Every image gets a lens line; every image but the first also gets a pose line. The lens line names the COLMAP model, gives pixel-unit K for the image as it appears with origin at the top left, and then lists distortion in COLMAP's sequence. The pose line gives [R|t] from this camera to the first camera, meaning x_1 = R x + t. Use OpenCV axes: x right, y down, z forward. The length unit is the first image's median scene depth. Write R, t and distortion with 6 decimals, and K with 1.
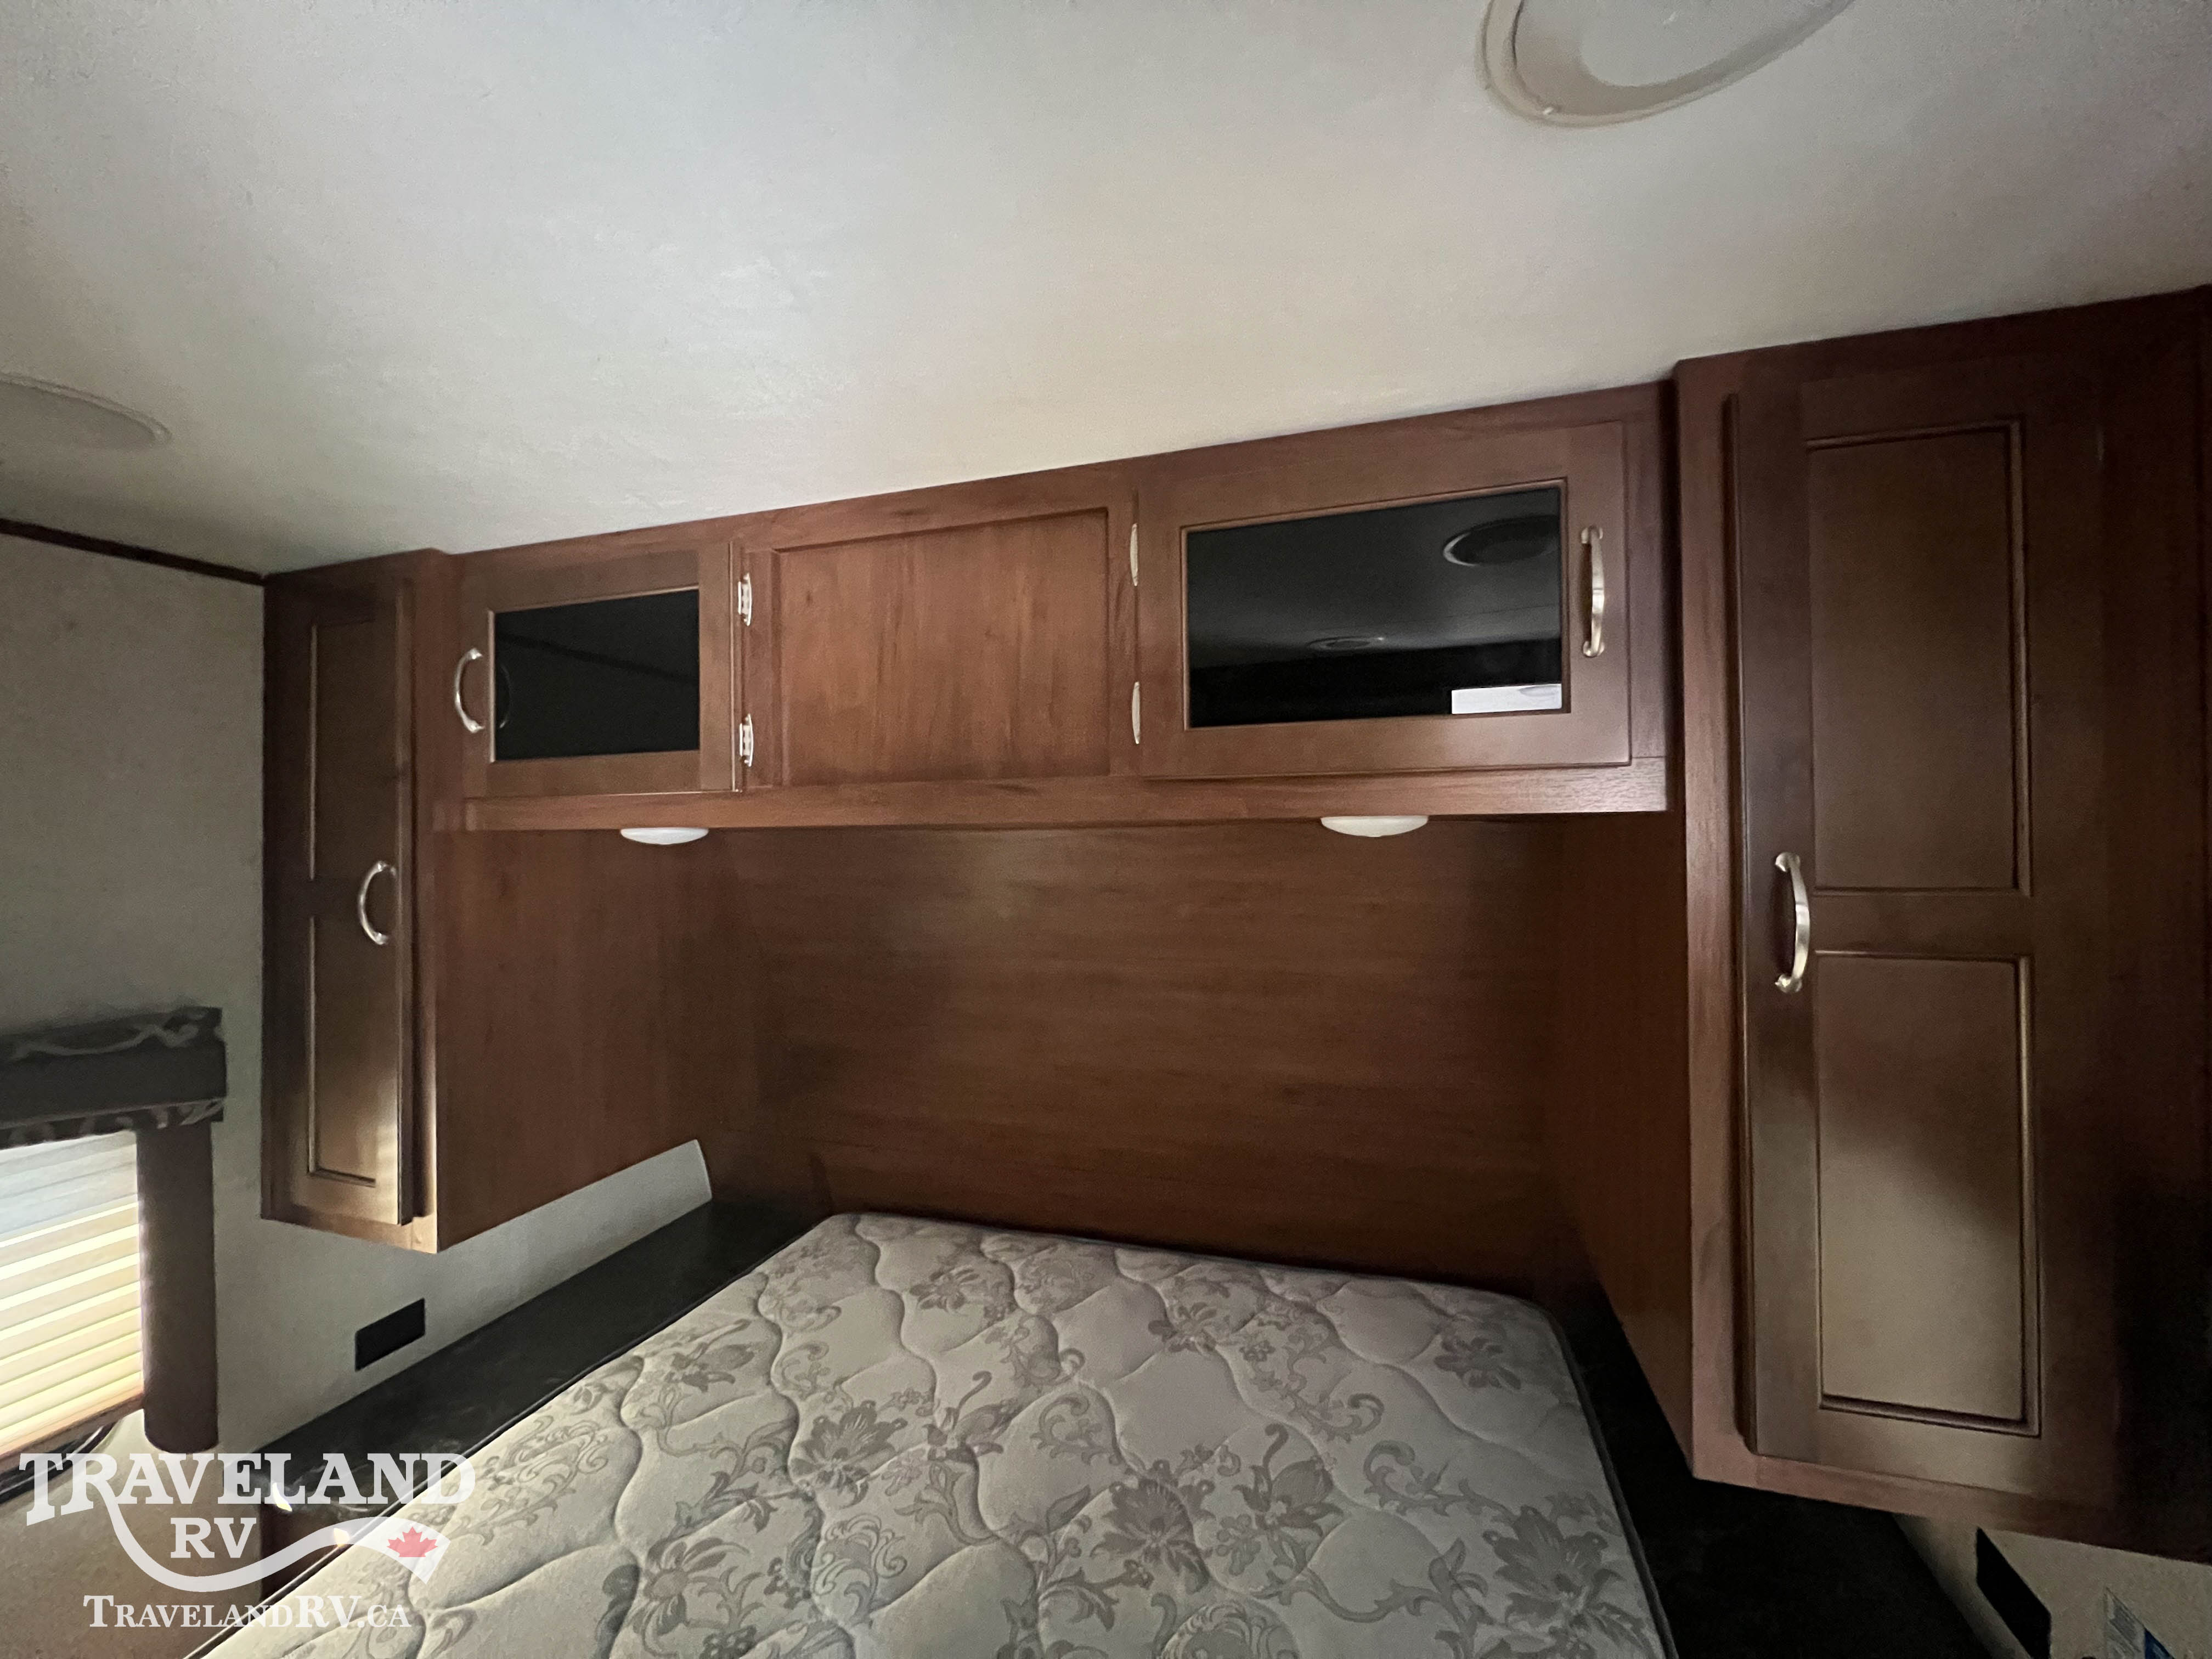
lens RADIAL K [[886.5, 0, 1112.7], [0, 886.5, 825.3], [0, 0, 1]] dist [-0.007743, 0.002646]
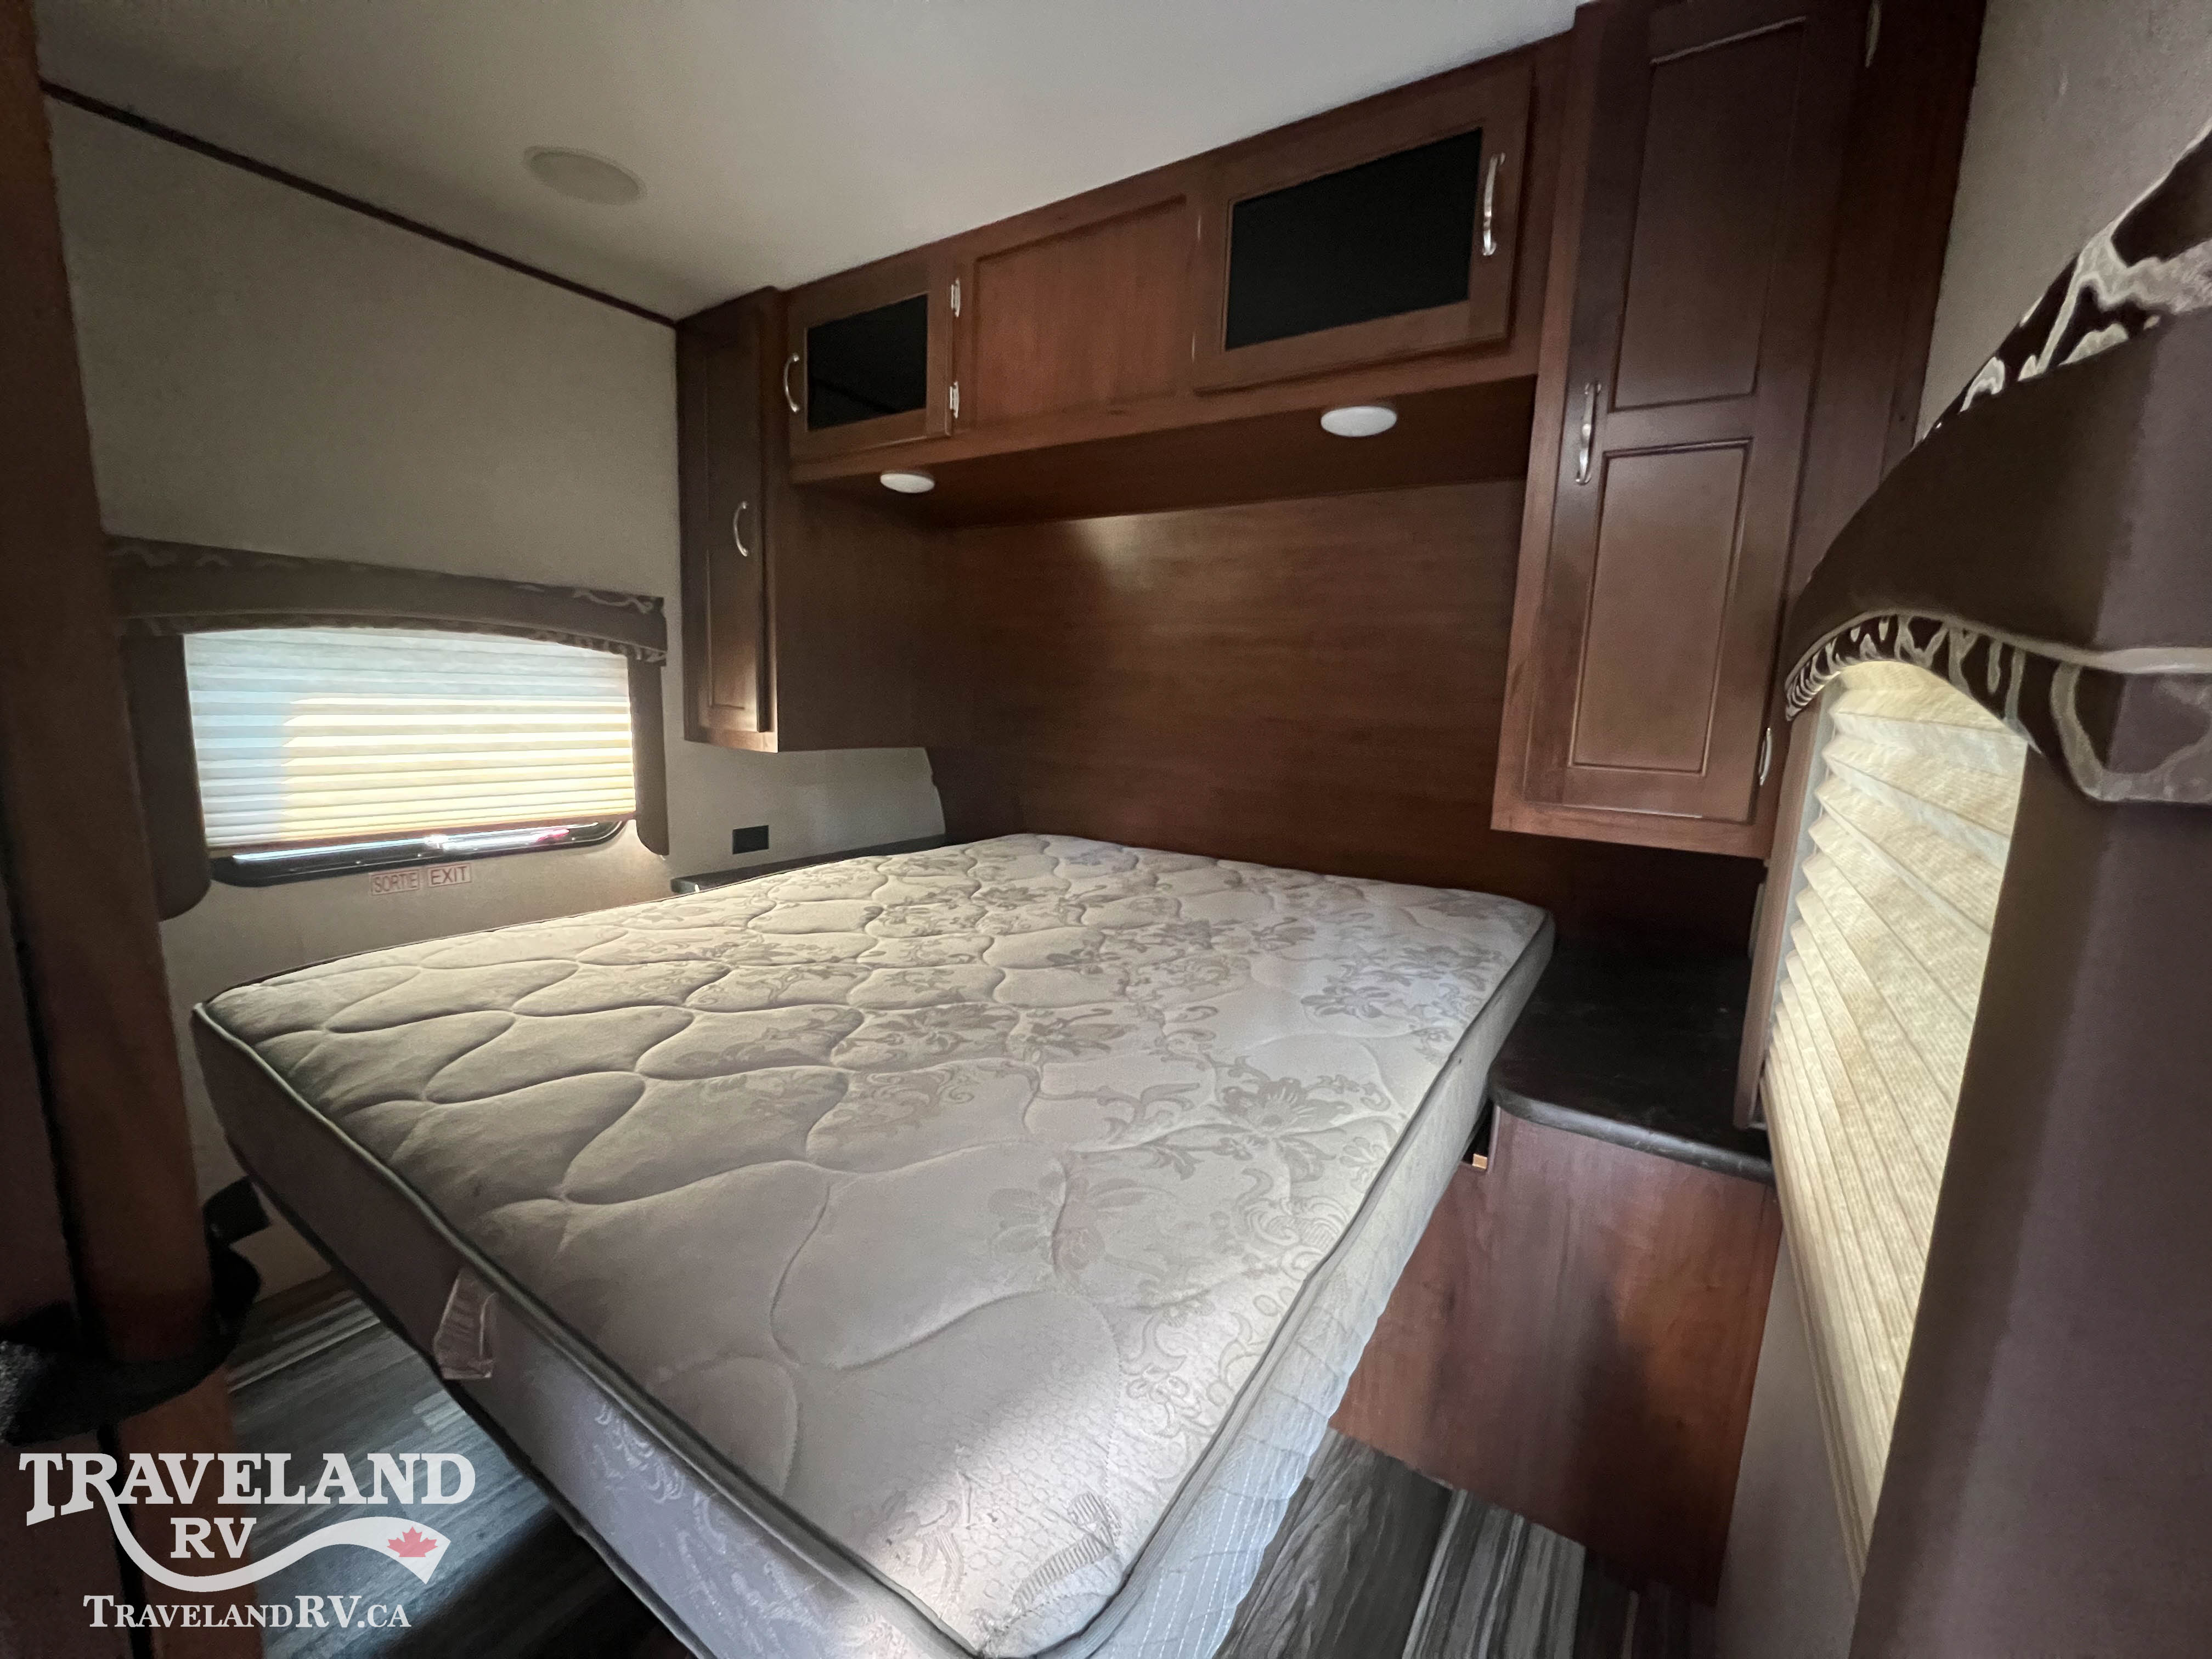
lens RADIAL K [[883.6, 0, 1109.1], [0, 883.6, 824.4], [0, 0, 1]] dist [-0.003173, 0.000743]
pose [[0.960542, 0.089663, -0.263287, 0.278755], [-0.048789, 0.986252, 0.157879, 0.343983], [0.273823, -0.138804, 0.951711, -0.425526]]
